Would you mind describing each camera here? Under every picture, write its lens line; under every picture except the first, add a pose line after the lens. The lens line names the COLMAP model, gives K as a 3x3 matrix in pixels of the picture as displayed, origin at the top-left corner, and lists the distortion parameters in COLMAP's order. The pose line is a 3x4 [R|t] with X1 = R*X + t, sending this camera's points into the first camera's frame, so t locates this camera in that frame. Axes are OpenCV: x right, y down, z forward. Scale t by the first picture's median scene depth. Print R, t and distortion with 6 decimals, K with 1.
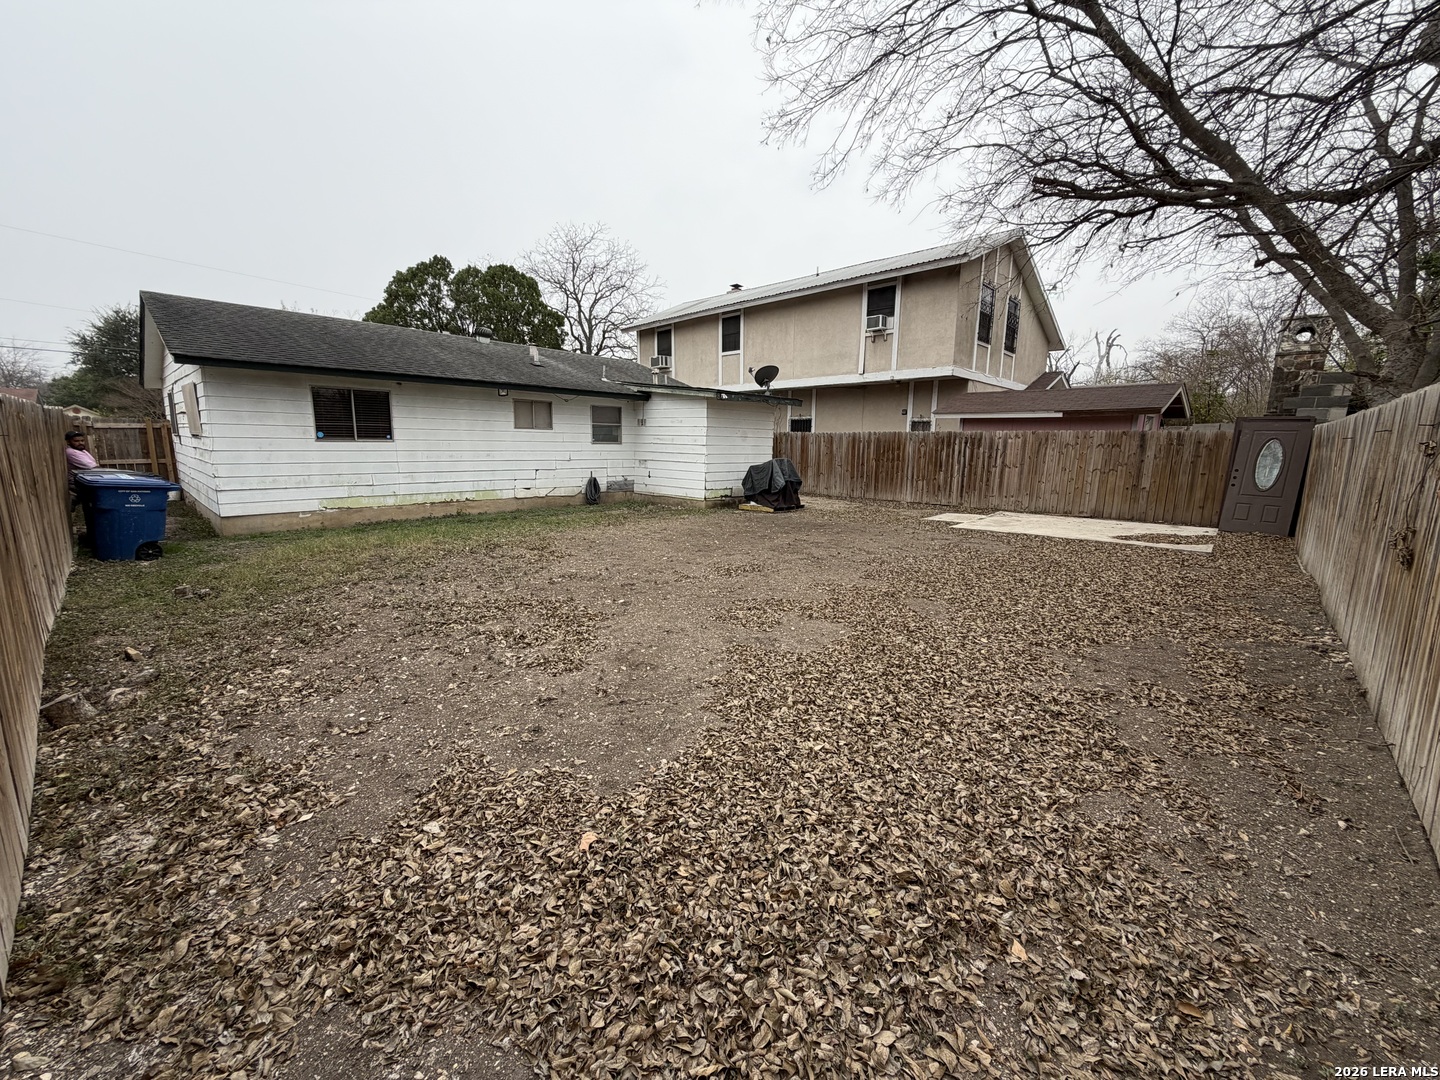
lens RADIAL K [[575.7, 0, 708.6], [0, 575.7, 535.4], [0, 0, 1]] dist [-0.002912, 0.001731]
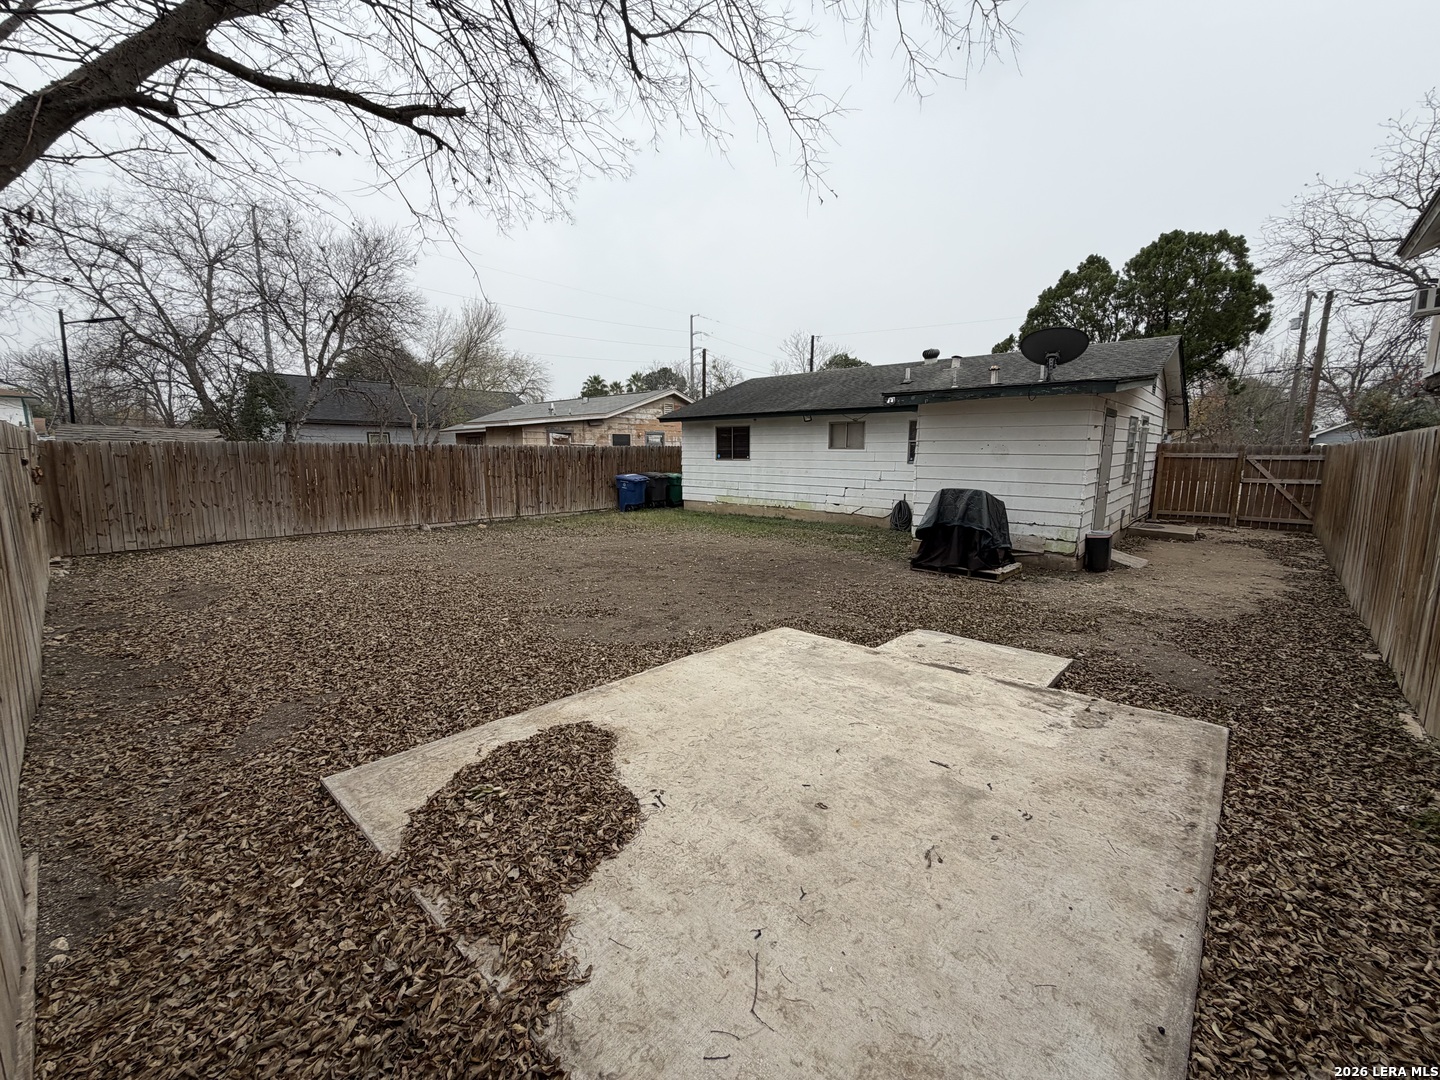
lens RADIAL K [[575.7, 0, 722.1], [0, 575.7, 540.7], [0, 0, 1]] dist [-0.002912, 0.001731]
pose [[0.041291, 0.138034, -0.989566, 0.751652], [-0.163969, 0.977919, 0.129567, -0.119178], [0.985601, 0.156908, 0.063012, 0.734139]]
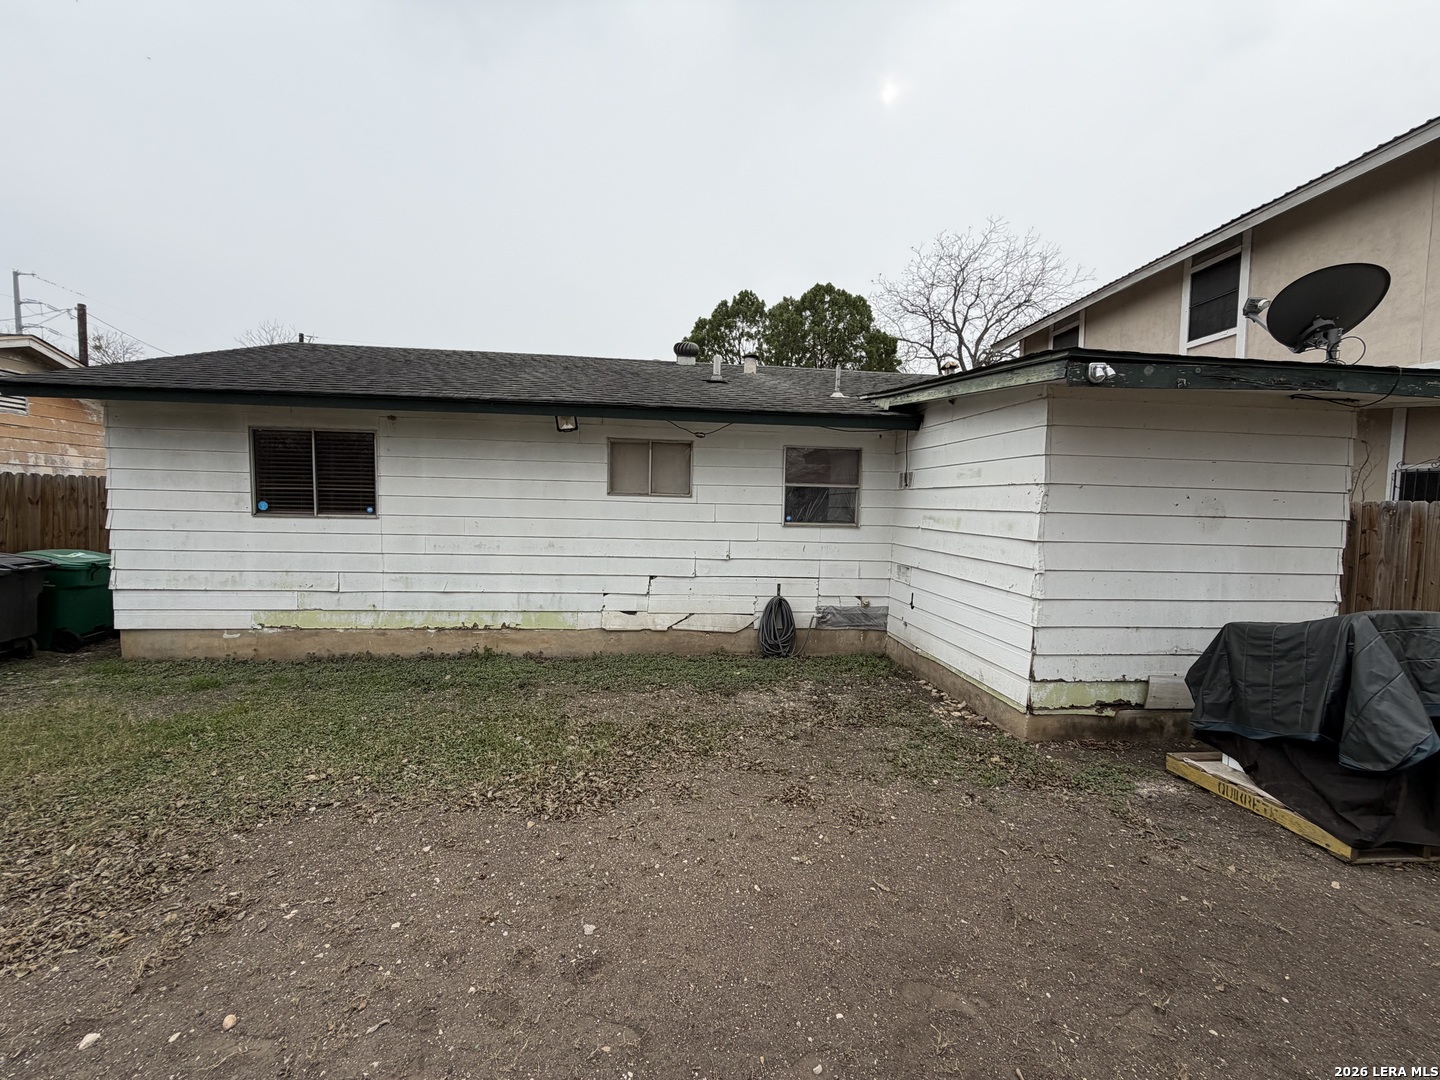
lens RADIAL K [[575.7, 0, 712.4], [0, 575.7, 541.9], [0, 0, 1]] dist [-0.002912, 0.001731]
pose [[0.762358, 0.041565, -0.645820, 0.063415], [-0.114186, 0.990918, -0.071015, -0.115299], [0.637003, 0.127882, 0.760180, 0.657062]]
